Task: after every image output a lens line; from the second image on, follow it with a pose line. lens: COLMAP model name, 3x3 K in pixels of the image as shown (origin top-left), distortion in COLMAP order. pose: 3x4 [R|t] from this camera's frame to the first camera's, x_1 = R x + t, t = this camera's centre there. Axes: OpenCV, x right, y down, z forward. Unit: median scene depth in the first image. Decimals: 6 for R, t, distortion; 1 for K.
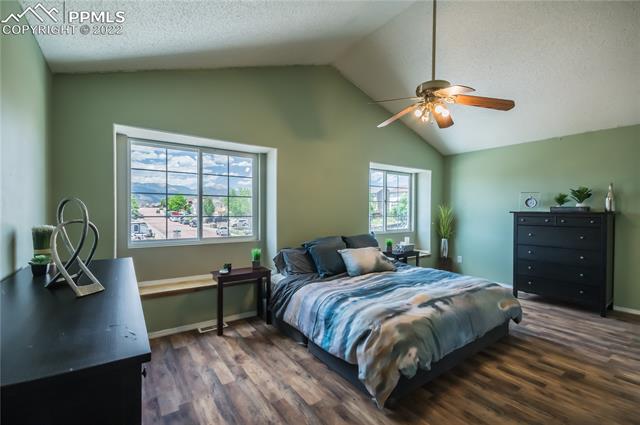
lens RADIAL K [[276.9, 0, 308.5], [0, 276.9, 217.4], [0, 0, 1]] dist [0.000582, -0.009237]
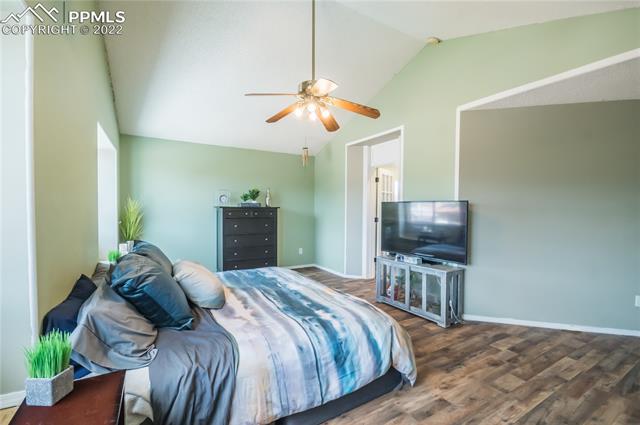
lens RADIAL K [[280.7, 0, 322.8], [0, 280.7, 214.6], [0, 0, 1]] dist [0.002718, 0.000164]
pose [[0.040836, -0.024216, 0.998872, -0.609014], [0.005948, 0.999694, 0.023993, -0.021440], [-0.999148, 0.004961, 0.040968, 0.911967]]
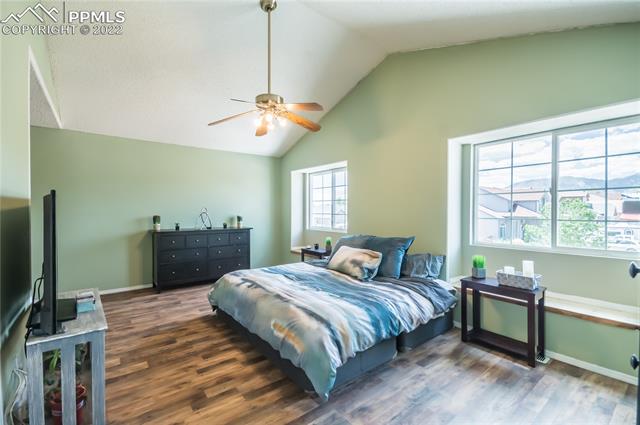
lens RADIAL K [[273.6, 0, 320.0], [0, 273.6, 212.5], [0, 0, 1]] dist [0.014248, 0.000052]
pose [[0.090195, 0.007156, -0.995898, 1.594249], [-0.012296, 0.999906, 0.006071, -0.025800], [0.995848, 0.011698, 0.090275, 1.101614]]
